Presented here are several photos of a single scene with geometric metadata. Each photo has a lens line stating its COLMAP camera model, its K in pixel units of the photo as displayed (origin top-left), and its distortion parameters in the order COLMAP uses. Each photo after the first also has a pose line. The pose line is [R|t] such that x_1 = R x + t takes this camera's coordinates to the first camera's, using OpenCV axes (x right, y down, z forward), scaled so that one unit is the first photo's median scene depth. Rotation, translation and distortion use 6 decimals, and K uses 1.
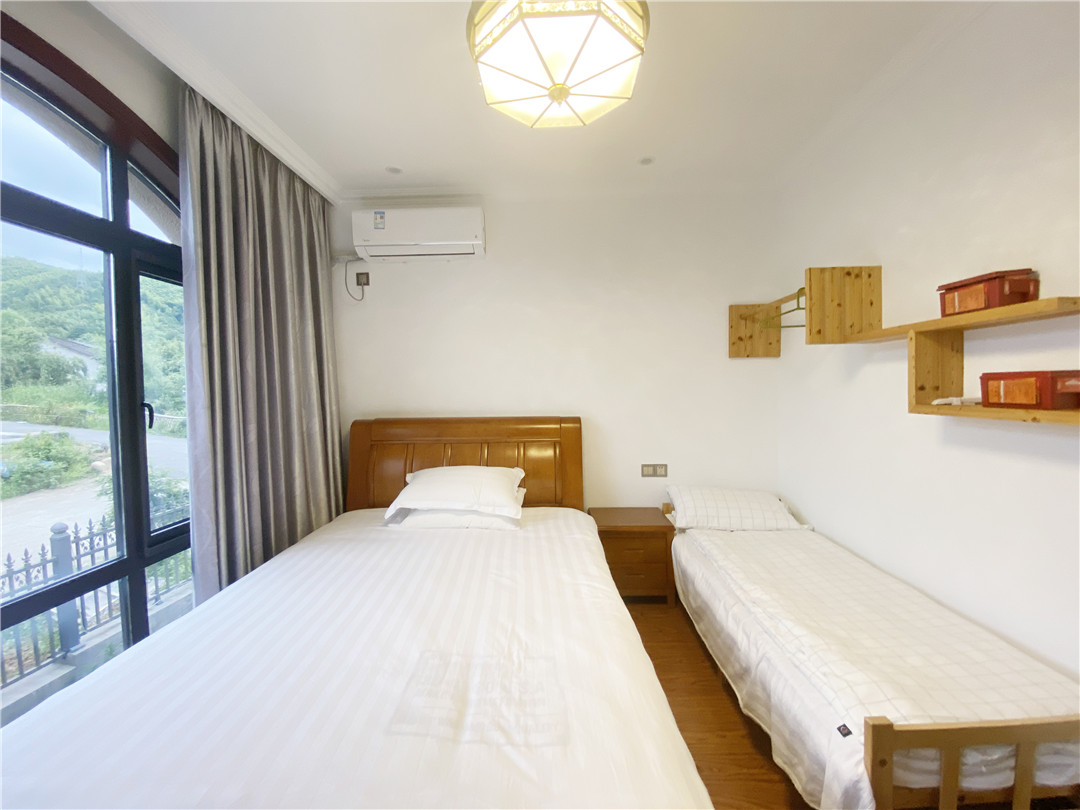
lens RADIAL K [[440.2, 0, 540.8], [0, 440.2, 404.7], [0, 0, 1]] dist [0.028101, -0.024713]
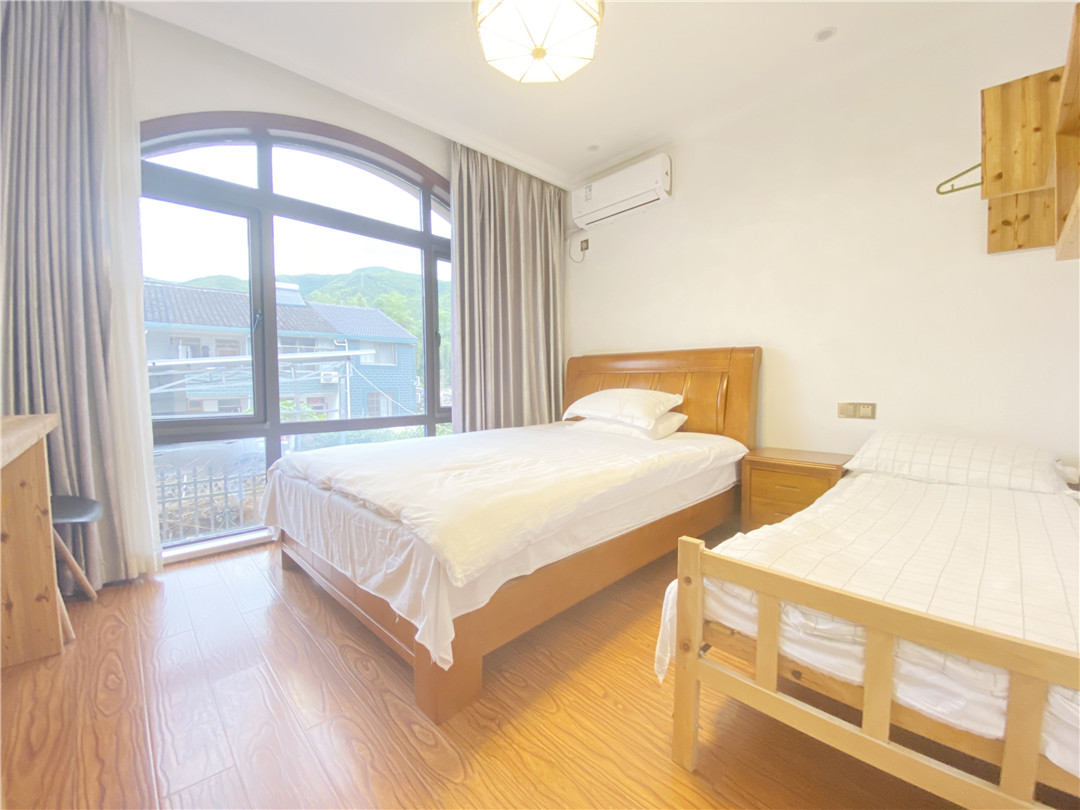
lens RADIAL K [[440.2, 0, 540.8], [0, 440.2, 404.7], [0, 0, 1]] dist [0.028101, -0.024713]
pose [[0.716857, 0.050070, -0.695420, 0.514563], [-0.035017, 0.998745, 0.035813, 0.163327], [0.696340, -0.001322, 0.717711, 0.013964]]
